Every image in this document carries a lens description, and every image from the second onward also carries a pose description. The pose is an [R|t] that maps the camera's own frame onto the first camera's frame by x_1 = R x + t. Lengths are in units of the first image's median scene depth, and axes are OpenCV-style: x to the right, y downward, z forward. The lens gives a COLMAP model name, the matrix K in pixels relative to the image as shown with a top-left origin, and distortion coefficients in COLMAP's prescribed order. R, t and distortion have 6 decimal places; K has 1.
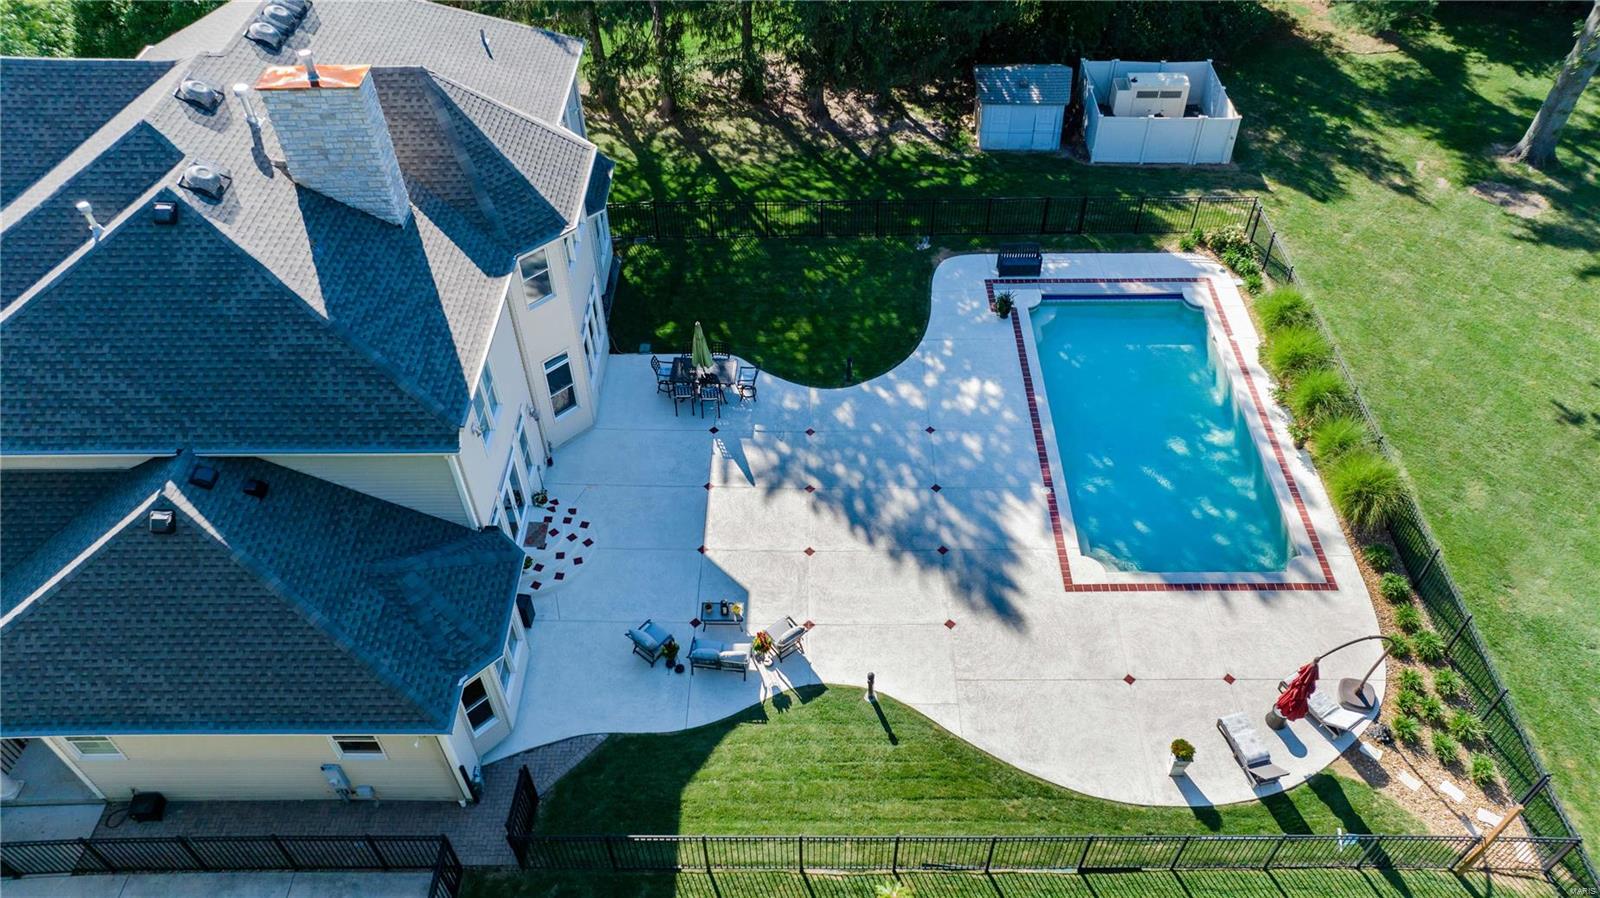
lens RADIAL K [[1157.3, 0, 800.0], [0, 1157.3, 449.0], [0, 0, 1]] dist [0.002887, -0.000807]
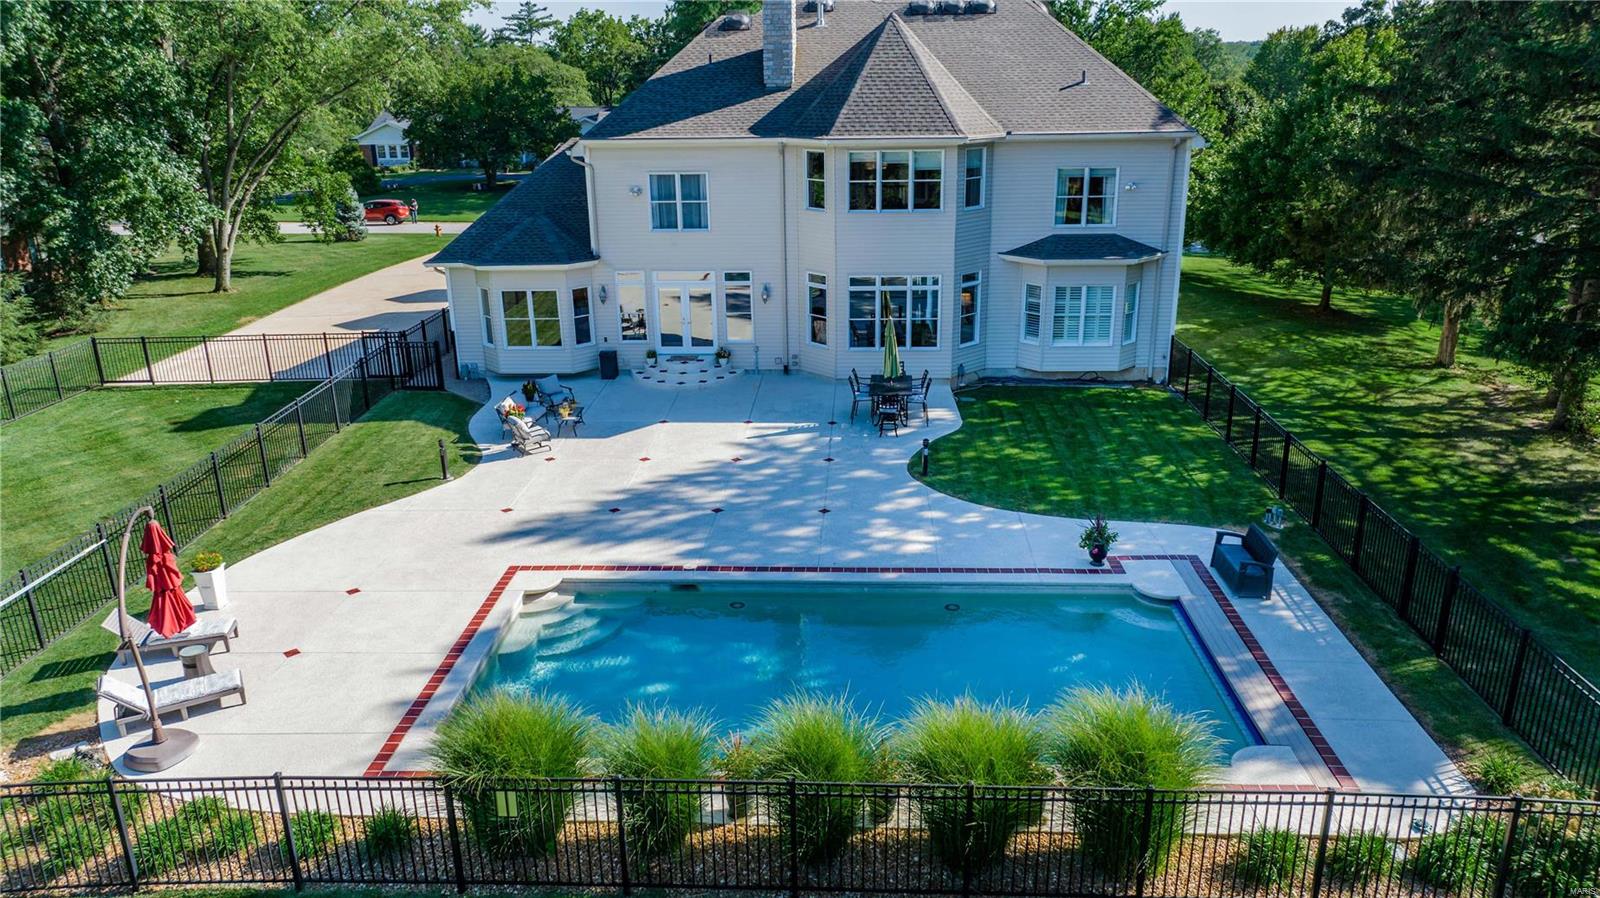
lens RADIAL K [[1124.2, 0, 806.3], [0, 1124.2, 448.9], [0, 0, 1]] dist [0.000985, -0.004788]
pose [[-0.043148, 0.329228, -0.943264, 0.837598], [-0.691272, 0.671812, 0.266104, -0.242704], [0.721305, 0.663534, 0.198599, 0.888532]]
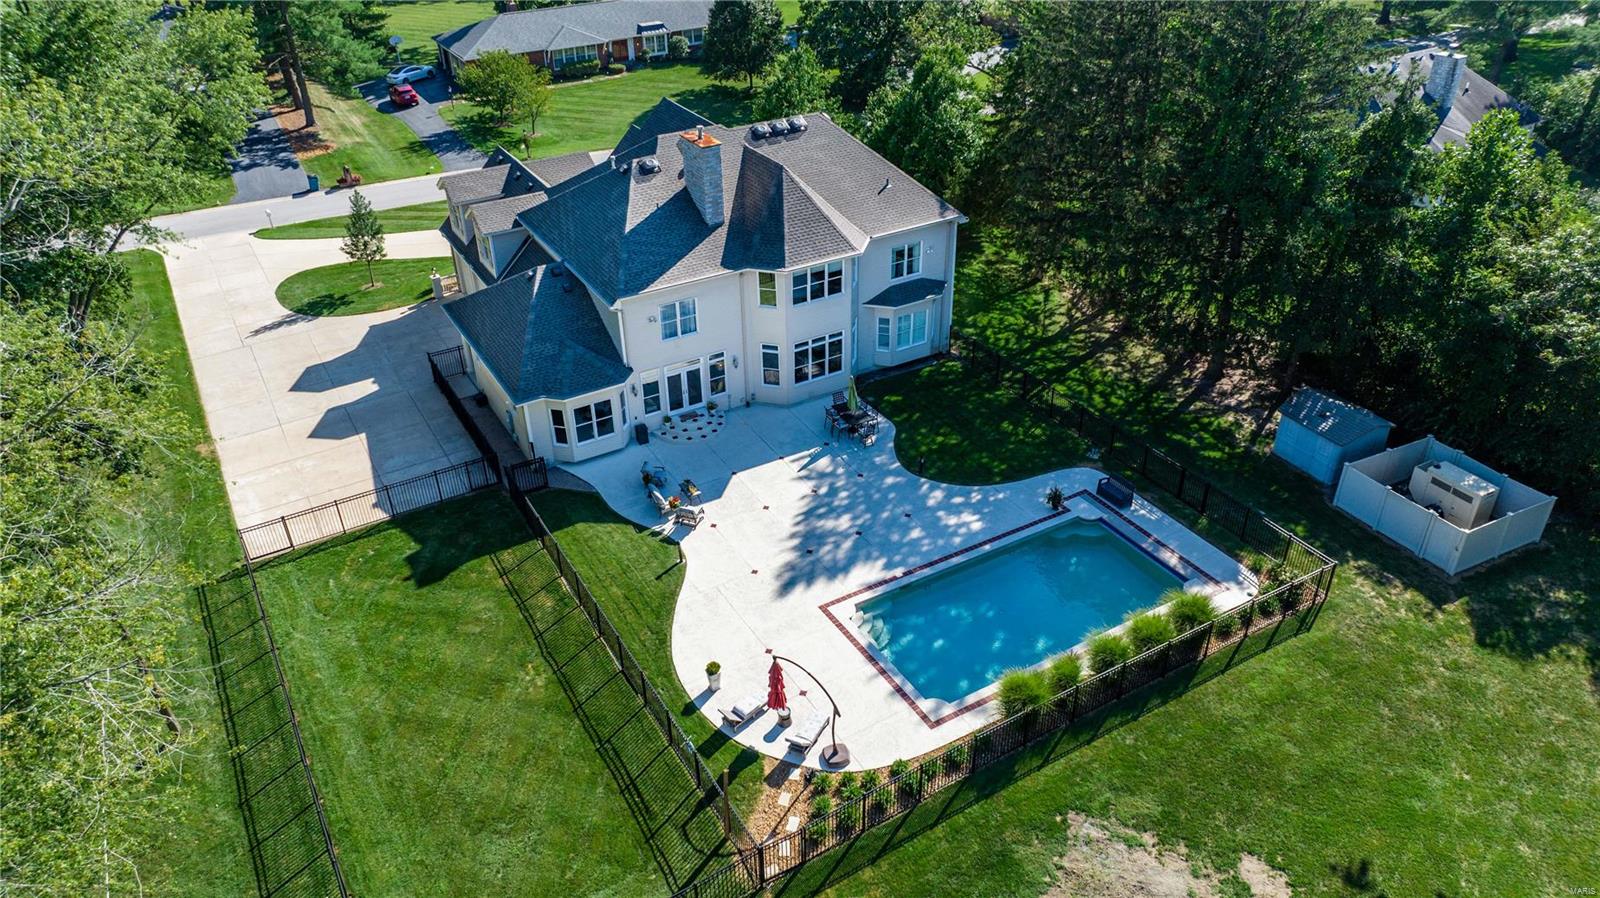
lens RADIAL K [[1124.2, 0, 806.3], [0, 1124.2, 448.9], [0, 0, 1]] dist [0.000985, -0.004788]
pose [[0.507025, 0.461278, -0.728112, 1.064950], [-0.596931, 0.797293, 0.089430, -0.135423], [0.621771, 0.389289, 0.679599, -0.014582]]
